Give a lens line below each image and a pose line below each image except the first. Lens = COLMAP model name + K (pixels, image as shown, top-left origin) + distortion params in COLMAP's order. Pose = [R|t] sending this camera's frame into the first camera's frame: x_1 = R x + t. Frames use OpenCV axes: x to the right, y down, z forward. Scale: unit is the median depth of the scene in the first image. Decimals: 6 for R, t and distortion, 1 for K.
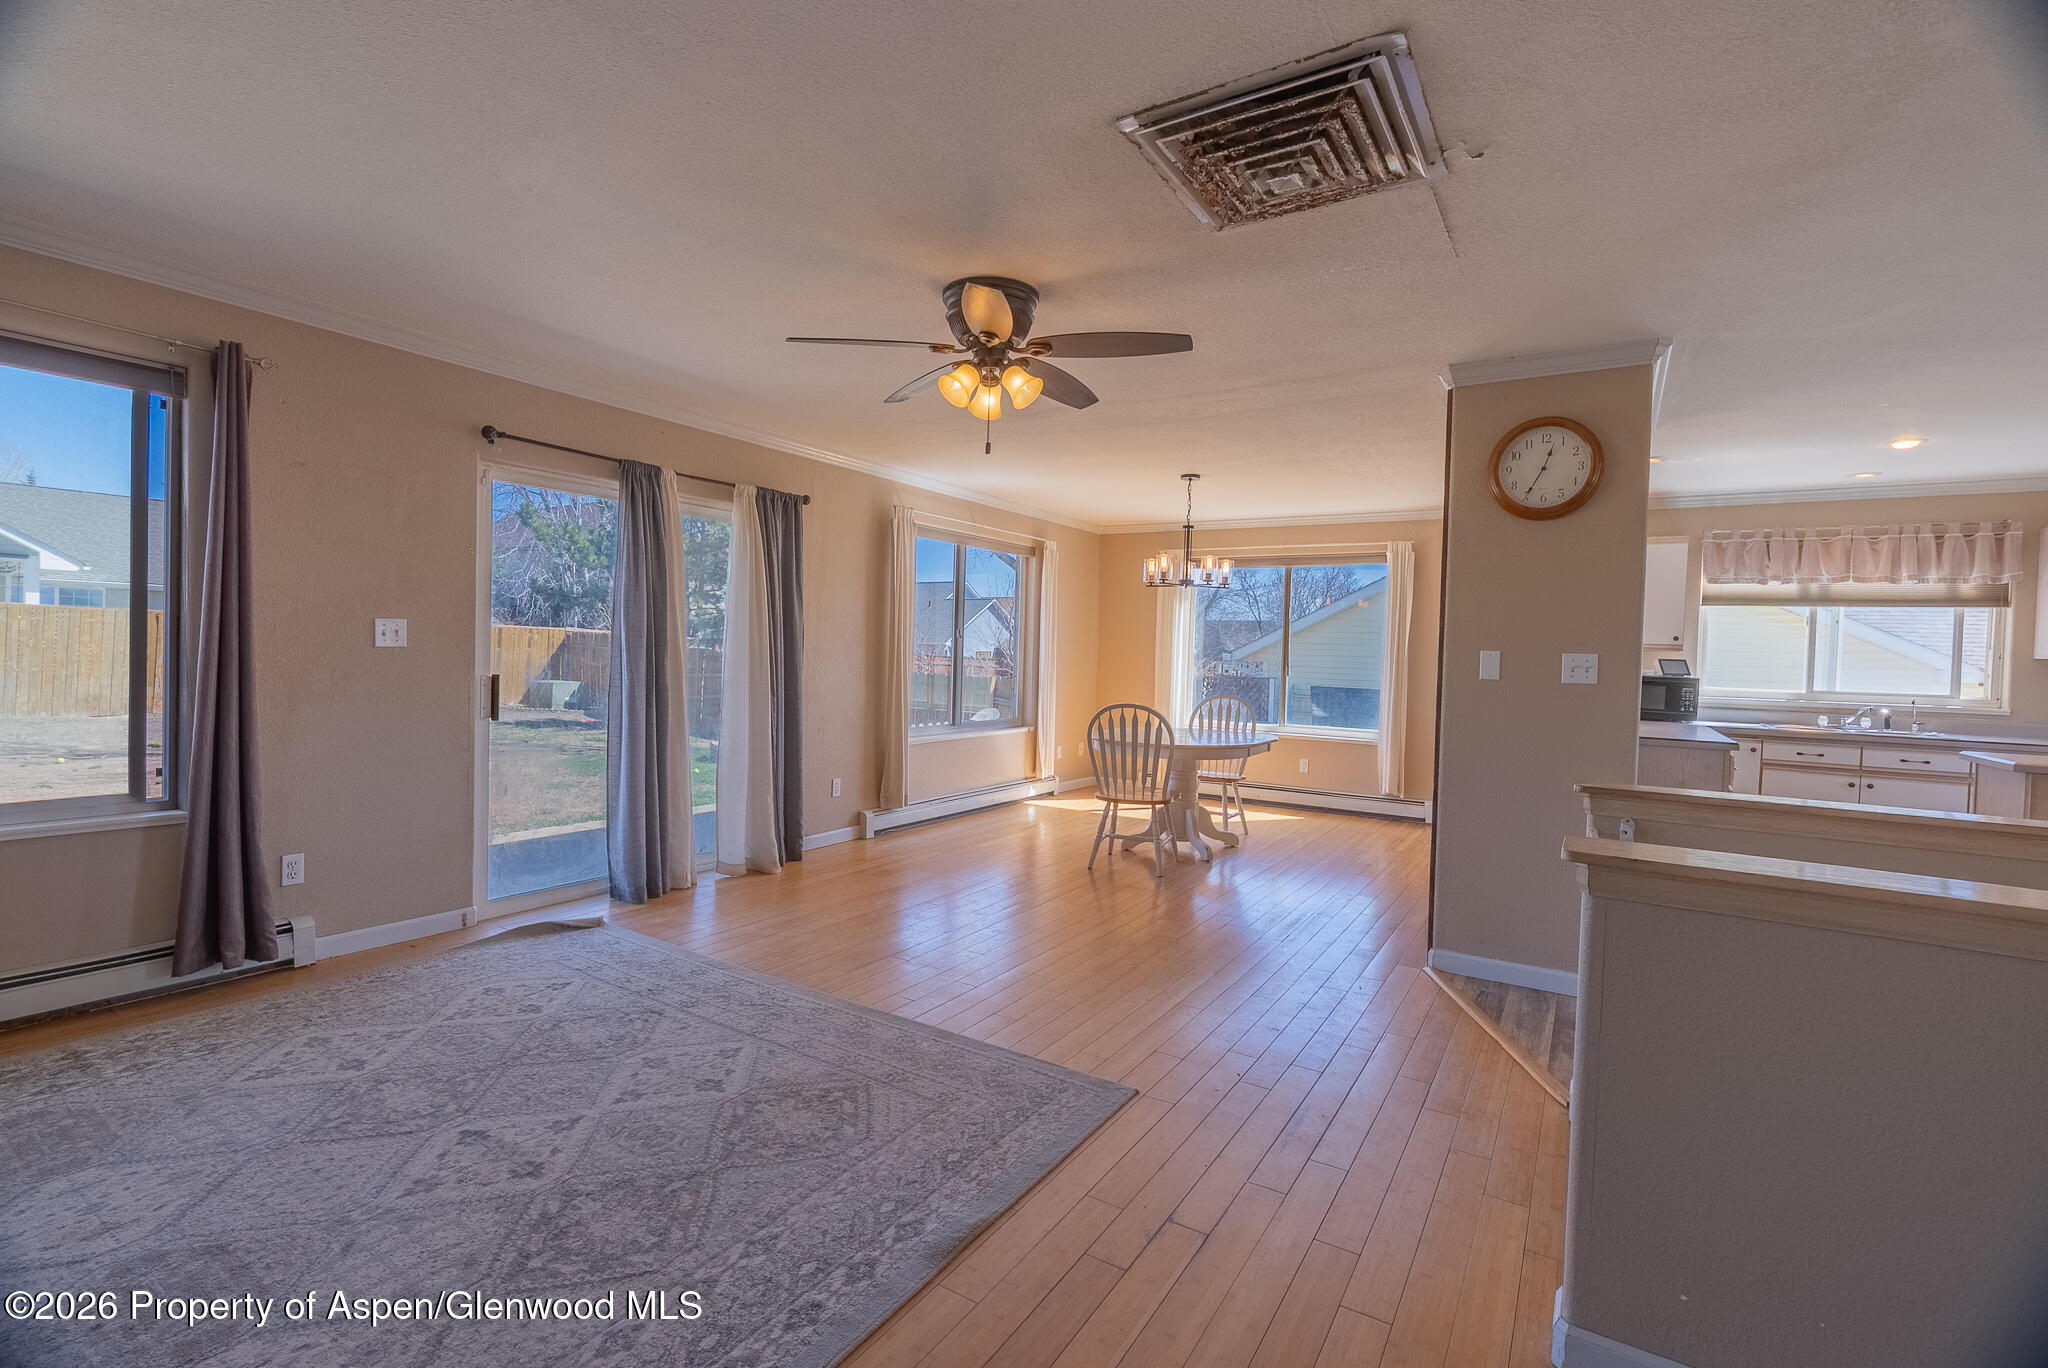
lens RADIAL K [[929.9, 0, 1016.1], [0, 929.9, 670.9], [0, 0, 1]] dist [-0.008085, 0.001697]
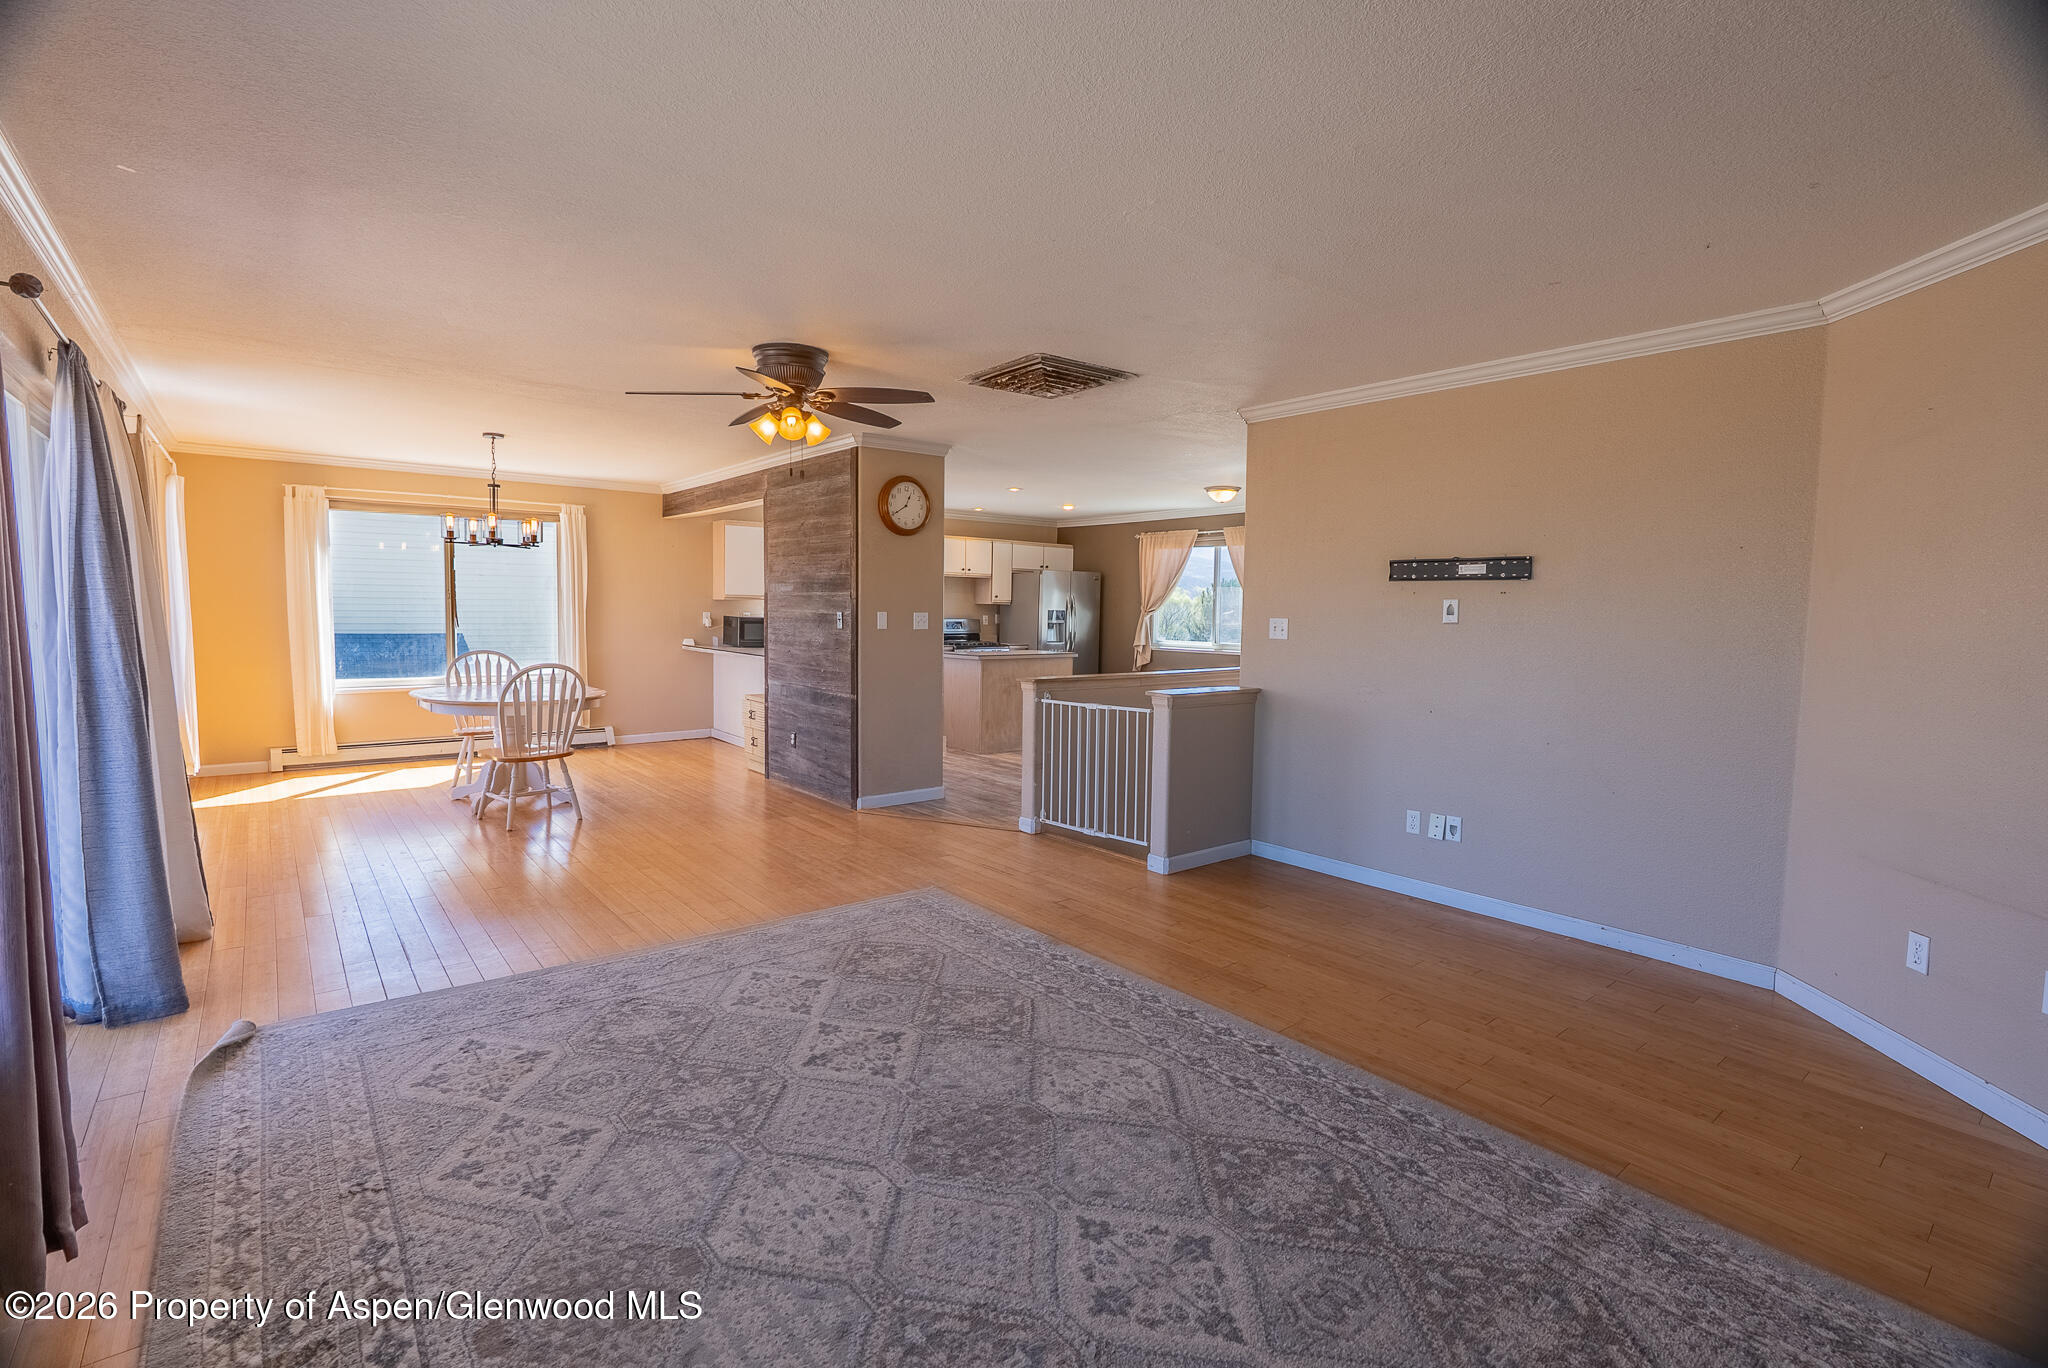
lens RADIAL K [[929.9, 0, 1016.1], [0, 929.9, 670.9], [0, 0, 1]] dist [-0.008085, 0.001697]
pose [[0.315978, -0.090388, 0.944451, -0.656146], [0.013220, 0.995774, 0.090877, -0.042933], [-0.948675, -0.016229, 0.315837, 0.158346]]
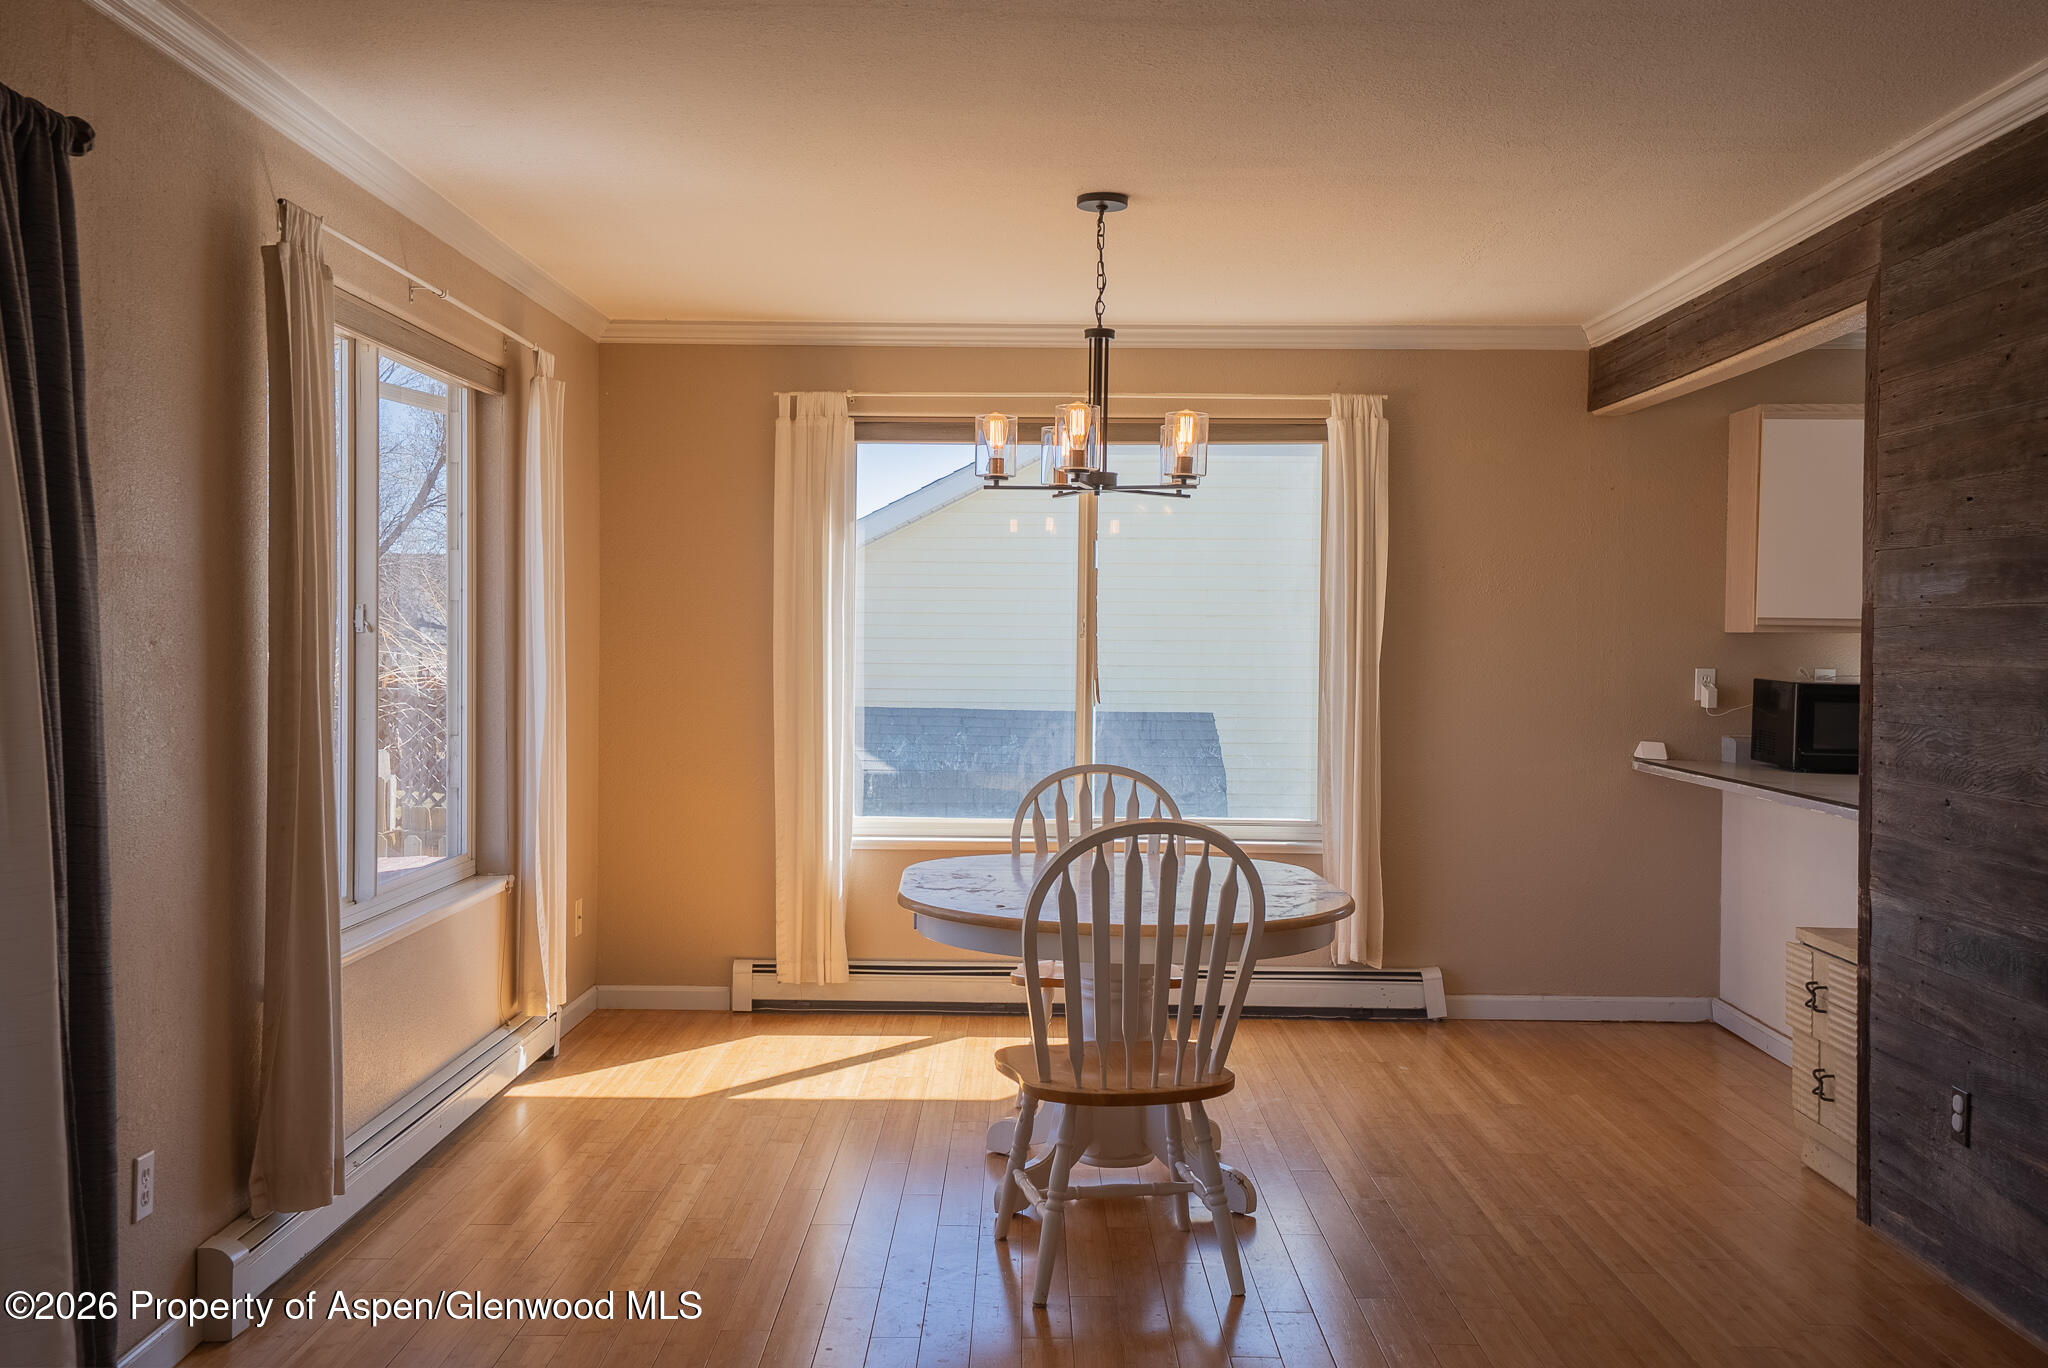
lens RADIAL K [[1952.7, 0, 1007.0], [0, 1952.7, 672.2], [0, 0, 1]] dist [0.079091, 0.007217]
pose [[0.850813, -0.030913, 0.524558, -0.296278], [0.027020, 0.999521, 0.015078, -0.032579], [-0.524773, 0.001344, 0.851241, 0.369636]]
